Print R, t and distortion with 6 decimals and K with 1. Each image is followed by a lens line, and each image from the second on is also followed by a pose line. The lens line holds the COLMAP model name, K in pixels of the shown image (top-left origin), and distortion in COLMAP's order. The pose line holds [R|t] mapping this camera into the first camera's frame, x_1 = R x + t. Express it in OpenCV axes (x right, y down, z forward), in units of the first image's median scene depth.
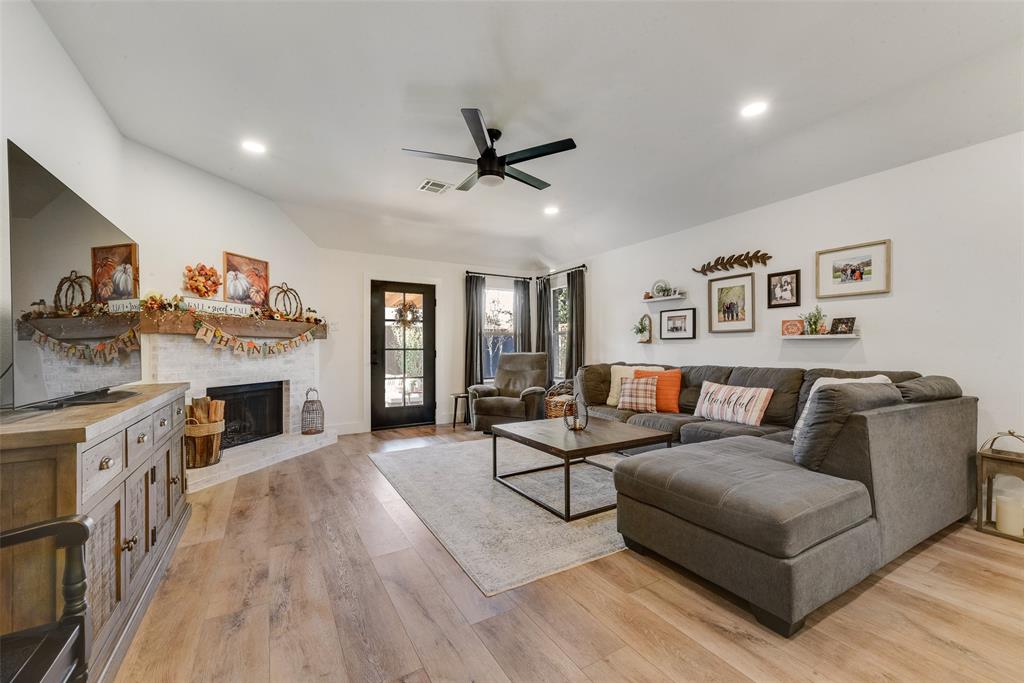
lens RADIAL K [[410.2, 0, 512.1], [0, 410.2, 343.3], [0, 0, 1]] dist [0.015517, -0.003624]
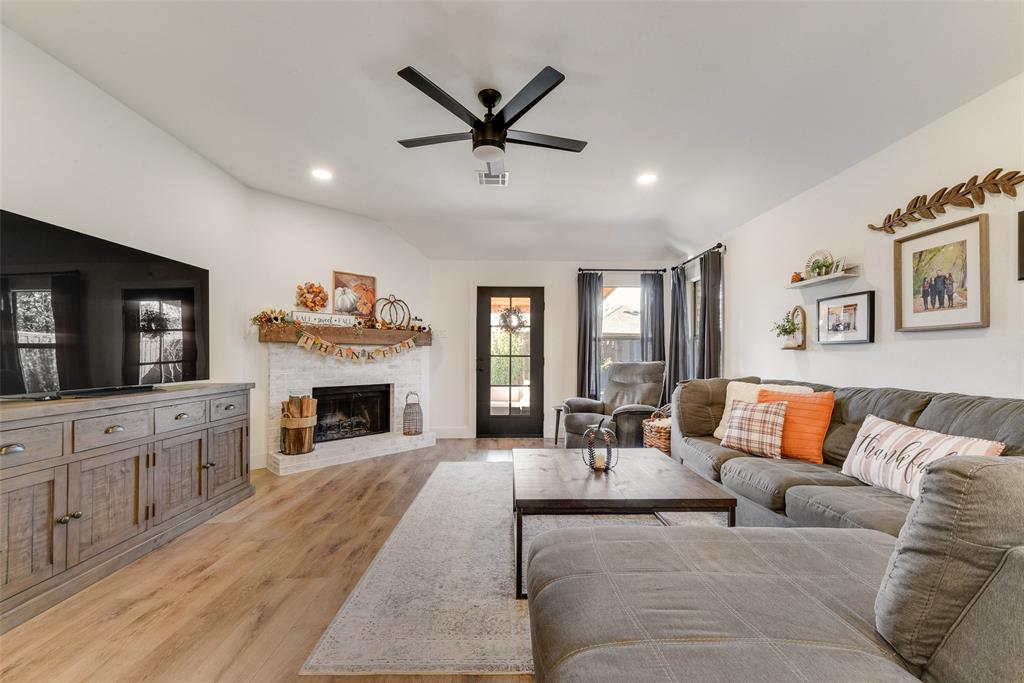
lens RADIAL K [[410.2, 0, 510.5], [0, 410.2, 349.0], [0, 0, 1]] dist [0.015517, -0.003624]
pose [[0.868580, -0.000818, -0.495548, 0.298449], [-0.000174, 0.999998, -0.001954, -0.000225], [0.495549, 0.001783, 0.868578, 0.227854]]
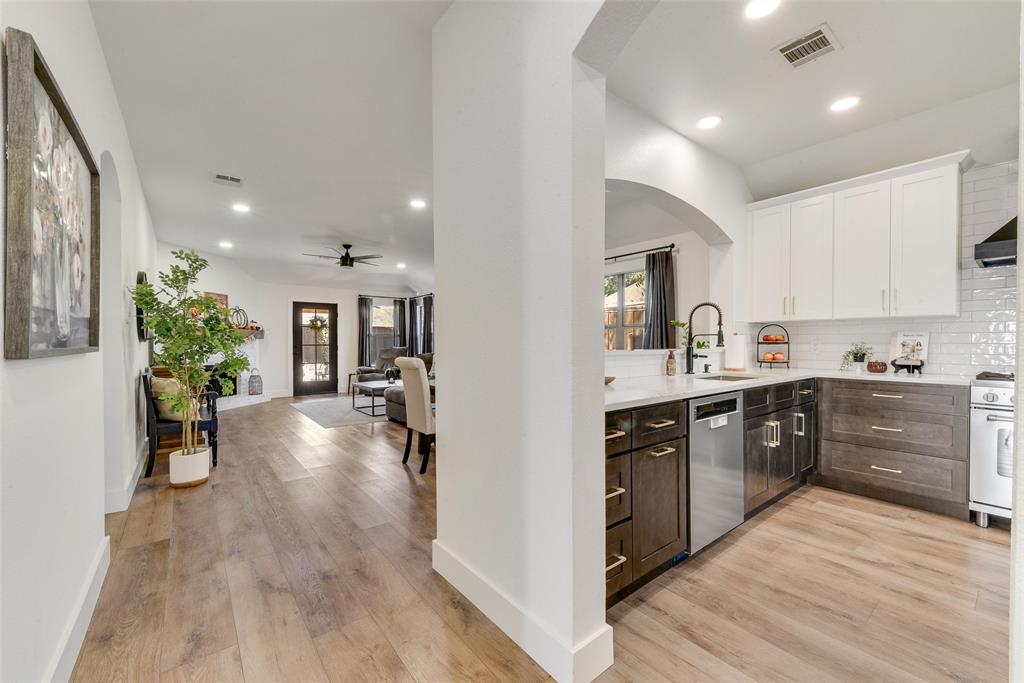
lens RADIAL K [[410.2, 0, 514.7], [0, 410.2, 344.8], [0, 0, 1]] dist [0.015517, -0.003624]
pose [[0.991162, -0.000224, 0.132655, 0.398956], [-0.002224, 0.999830, 0.018312, -0.023554], [-0.132637, -0.018445, 0.990993, -0.941990]]
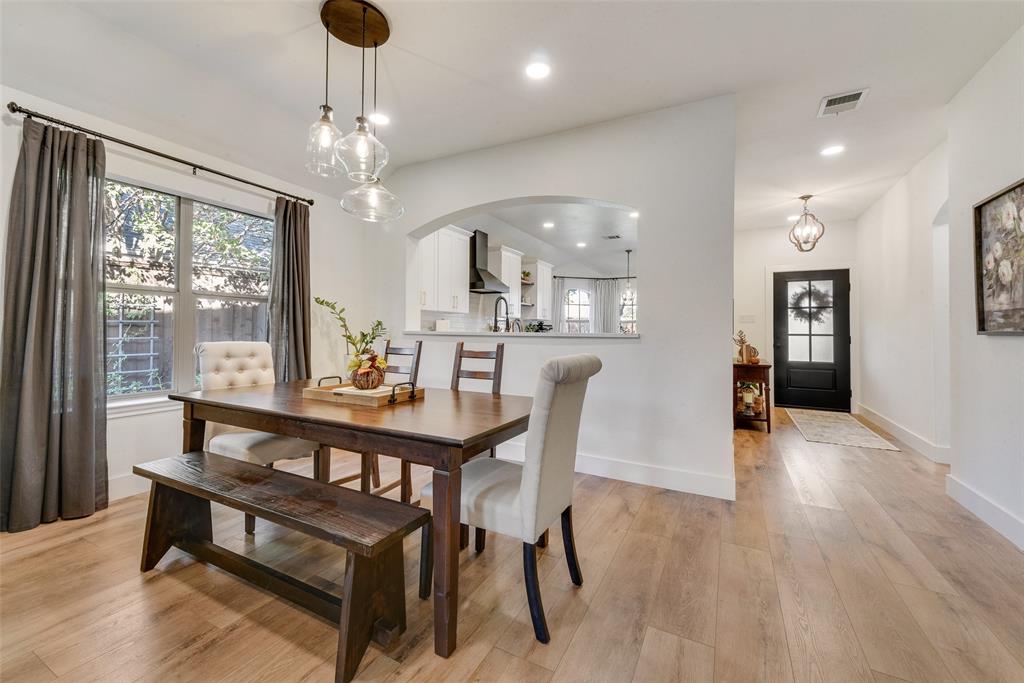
lens RADIAL K [[410.2, 0, 514.9], [0, 410.2, 322.9], [0, 0, 1]] dist [0.015517, -0.003624]
pose [[-0.521772, 0.012535, 0.852993, -0.020054], [-0.018035, 0.999506, -0.025721, 0.001752], [-0.852894, -0.028804, -0.521289, 0.236038]]
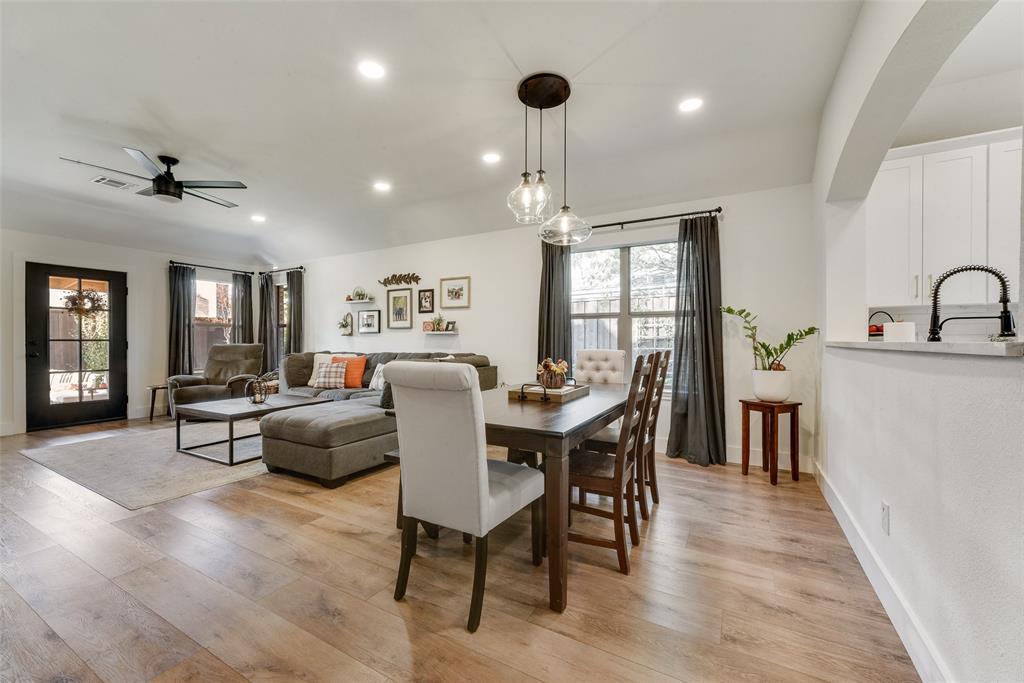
lens RADIAL K [[410.2, 0, 516.1], [0, 410.2, 340.6], [0, 0, 1]] dist [0.015517, -0.003624]
pose [[0.867102, 0.001342, 0.498128, 0.168279], [-0.008172, 0.999900, 0.011532, -0.005037], [-0.498063, -0.014071, 0.867027, -0.408832]]
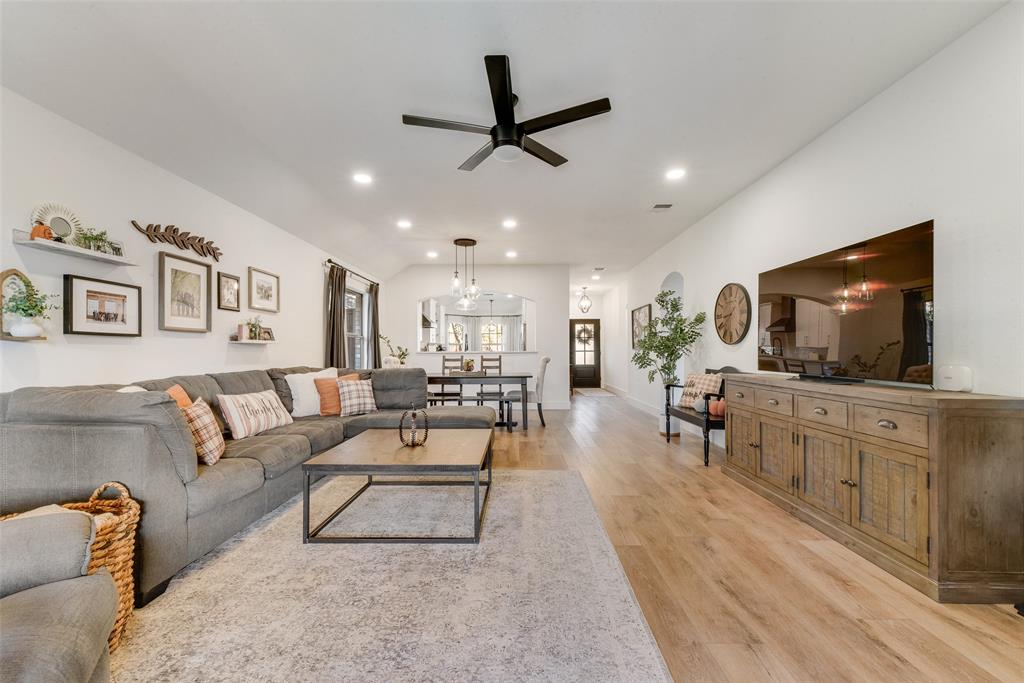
lens RADIAL K [[410.2, 0, 511.3], [0, 410.2, 340.7], [0, 0, 1]] dist [0.015517, -0.003624]
pose [[-0.853616, 0.018845, 0.520561, -0.372981], [0.000255, 0.999360, -0.035760, 0.018060], [-0.520902, -0.030393, -0.853075, 1.289578]]
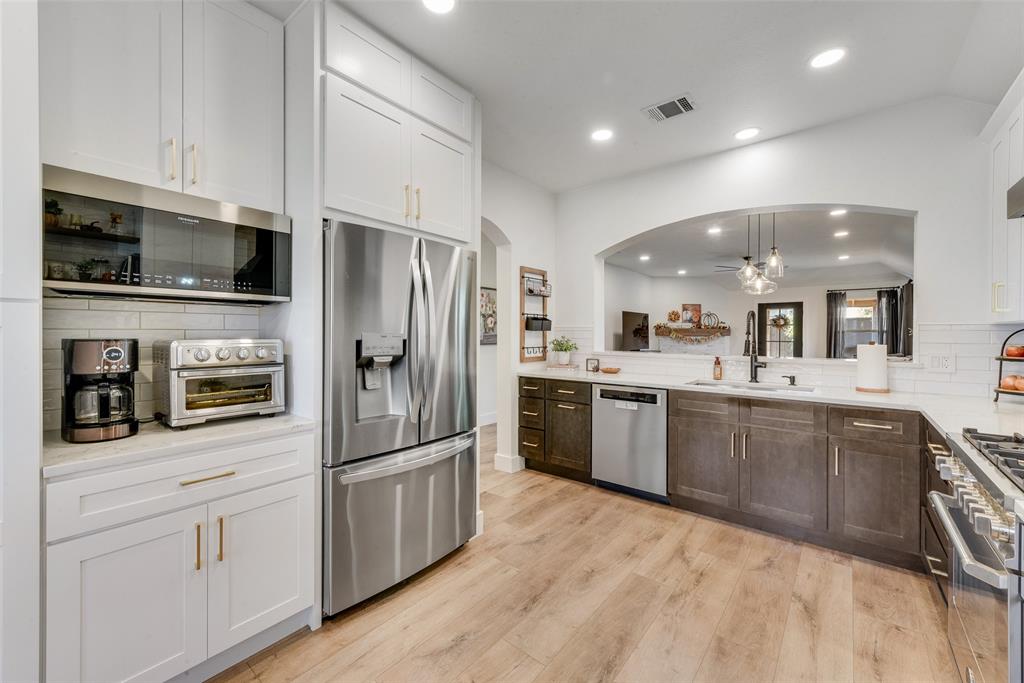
lens RADIAL K [[410.2, 0, 513.0], [0, 410.2, 337.0], [0, 0, 1]] dist [0.015517, -0.003624]
pose [[0.339864, 0.012217, -0.940395, 1.380790], [0.007453, 0.999849, 0.015683, -0.055259], [0.940445, -0.012339, 0.339722, -0.903865]]
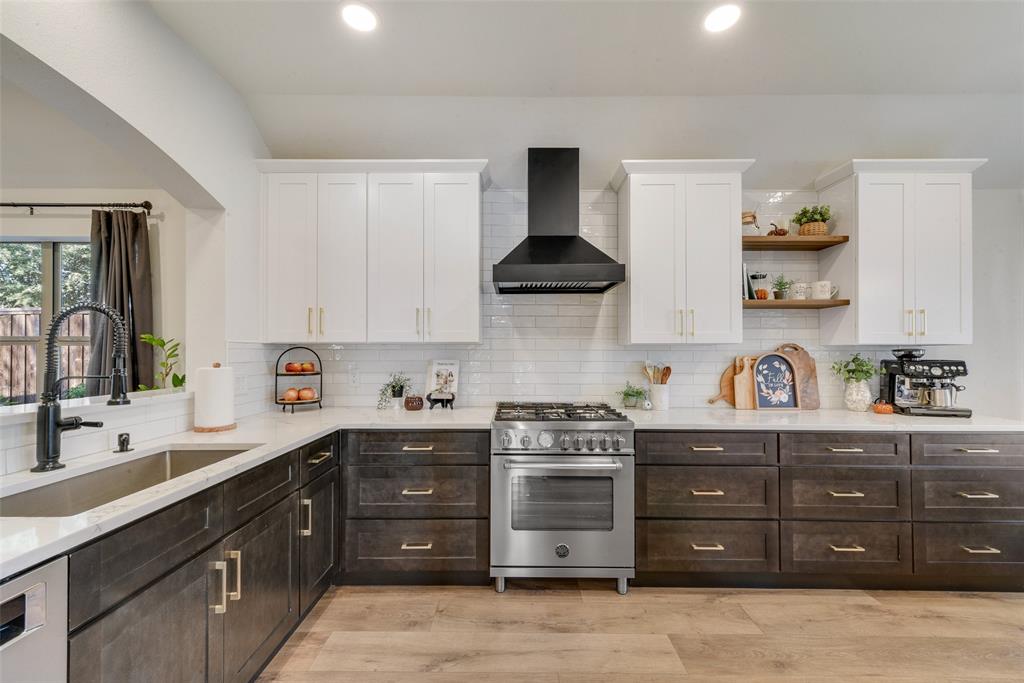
lens RADIAL K [[410.2, 0, 512.3], [0, 410.2, 347.5], [0, 0, 1]] dist [0.015517, -0.003624]
pose [[0.521362, 0.008948, 0.853288, 0.731321], [-0.009479, 0.999944, -0.004694, -0.053512], [-0.853283, -0.005641, 0.521418, -0.708138]]
